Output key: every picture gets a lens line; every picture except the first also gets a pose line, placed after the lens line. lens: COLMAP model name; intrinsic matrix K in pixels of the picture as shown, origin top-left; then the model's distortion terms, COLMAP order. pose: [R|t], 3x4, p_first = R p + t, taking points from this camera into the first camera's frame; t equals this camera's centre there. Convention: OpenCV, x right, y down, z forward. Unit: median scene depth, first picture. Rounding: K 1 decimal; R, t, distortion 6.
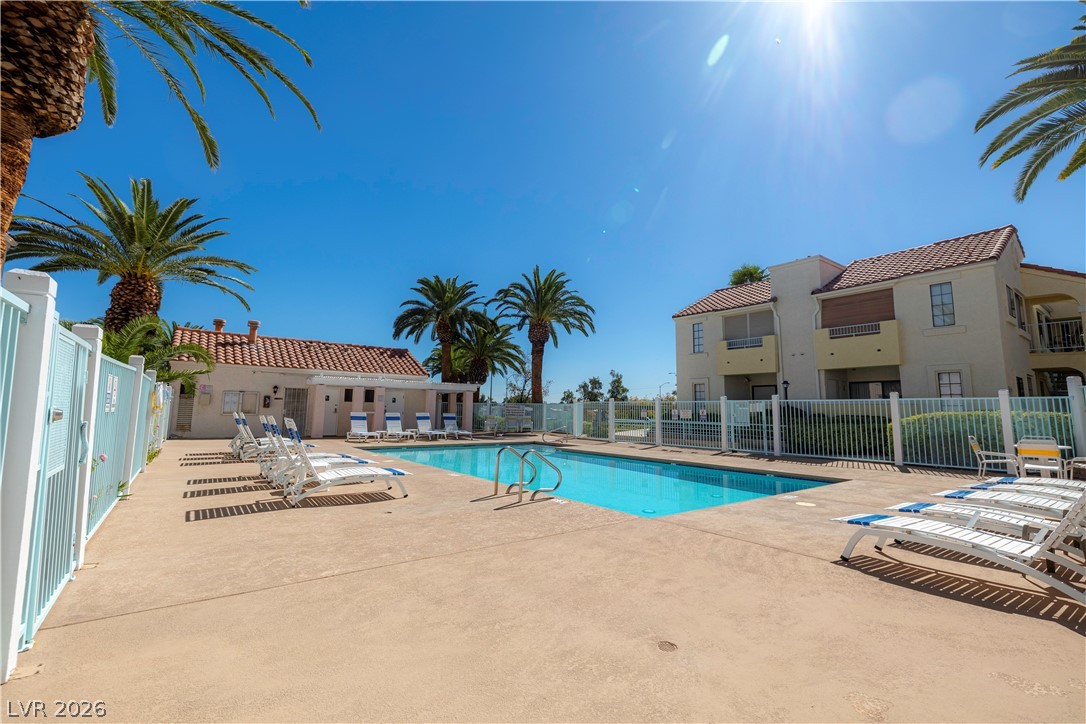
lens RADIAL K [[482.0, 0, 543.0], [0, 482.0, 362.0], [0, 0, 1]] dist [-0.000309, 0.000022]
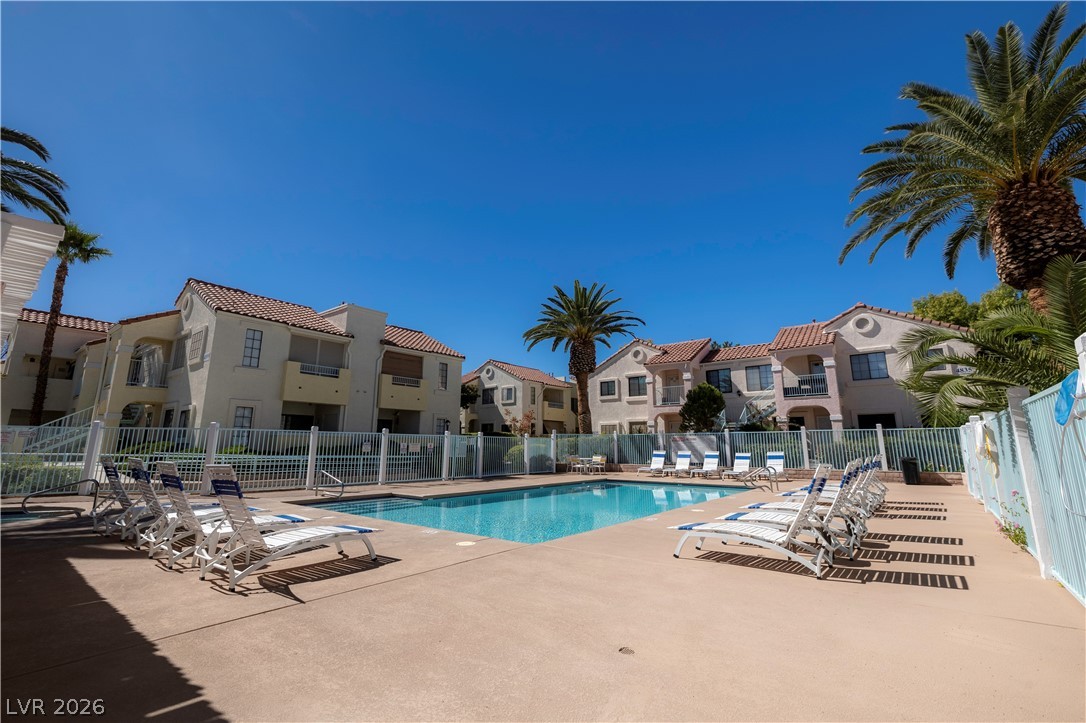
lens RADIAL K [[471.3, 0, 543.3], [0, 471.3, 350.8], [0, 0, 1]] dist [-0.002910, -0.000029]
pose [[-0.267801, 0.179871, 0.946535, -0.712407], [-0.101618, 0.971666, -0.213397, 0.094057], [-0.958101, -0.153332, -0.241935, 0.993642]]
